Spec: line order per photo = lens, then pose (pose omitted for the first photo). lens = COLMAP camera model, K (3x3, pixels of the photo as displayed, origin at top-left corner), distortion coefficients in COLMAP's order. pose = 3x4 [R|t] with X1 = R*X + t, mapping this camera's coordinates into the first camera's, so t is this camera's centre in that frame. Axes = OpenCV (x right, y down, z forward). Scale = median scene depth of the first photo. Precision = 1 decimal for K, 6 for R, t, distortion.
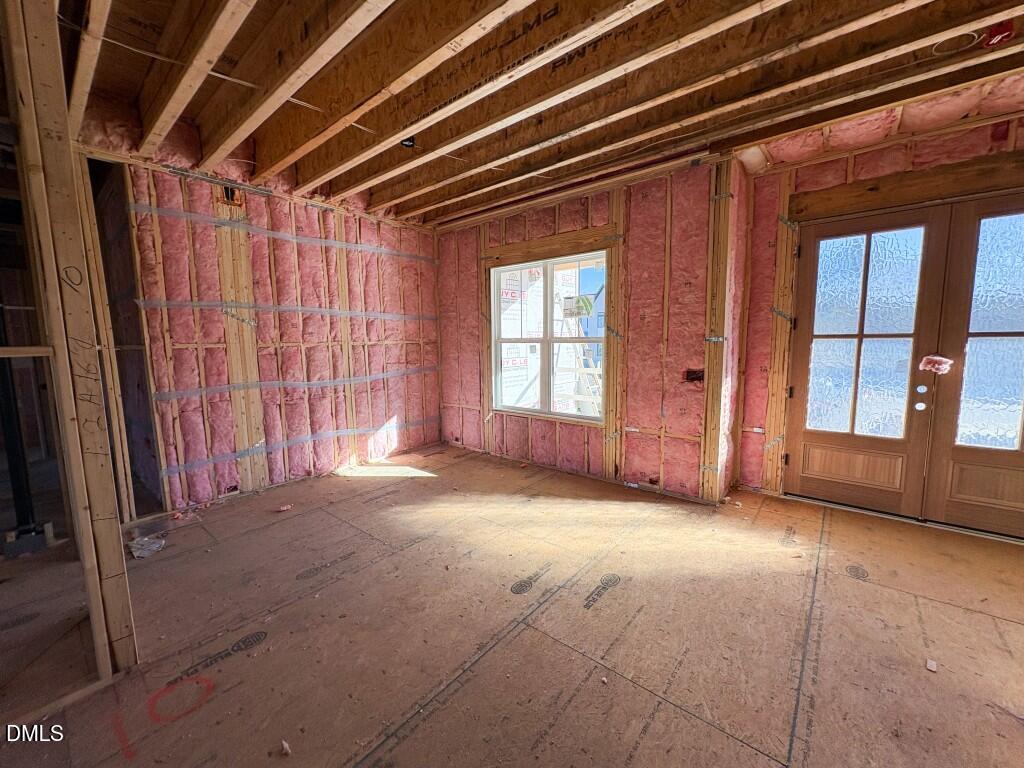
lens RADIAL K [[407.4, 0, 512.9], [0, 407.4, 381.8], [0, 0, 1]] dist [0.000689, 0.000009]
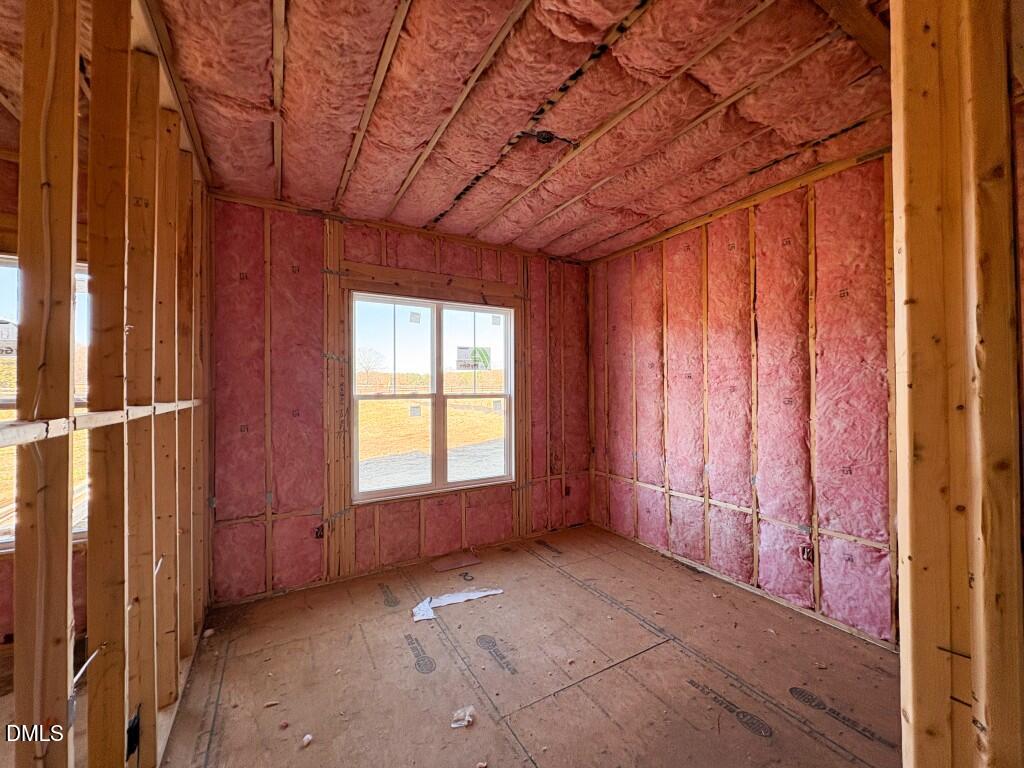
lens RADIAL K [[407.4, 0, 510.4], [0, 407.4, 385.0], [0, 0, 1]] dist [0.000689, 0.000009]
pose [[0.342676, 0.024528, 0.939133, -0.632528], [0.115142, 0.991026, -0.067897, -0.050522], [-0.932371, 0.131401, 0.336777, 0.586808]]
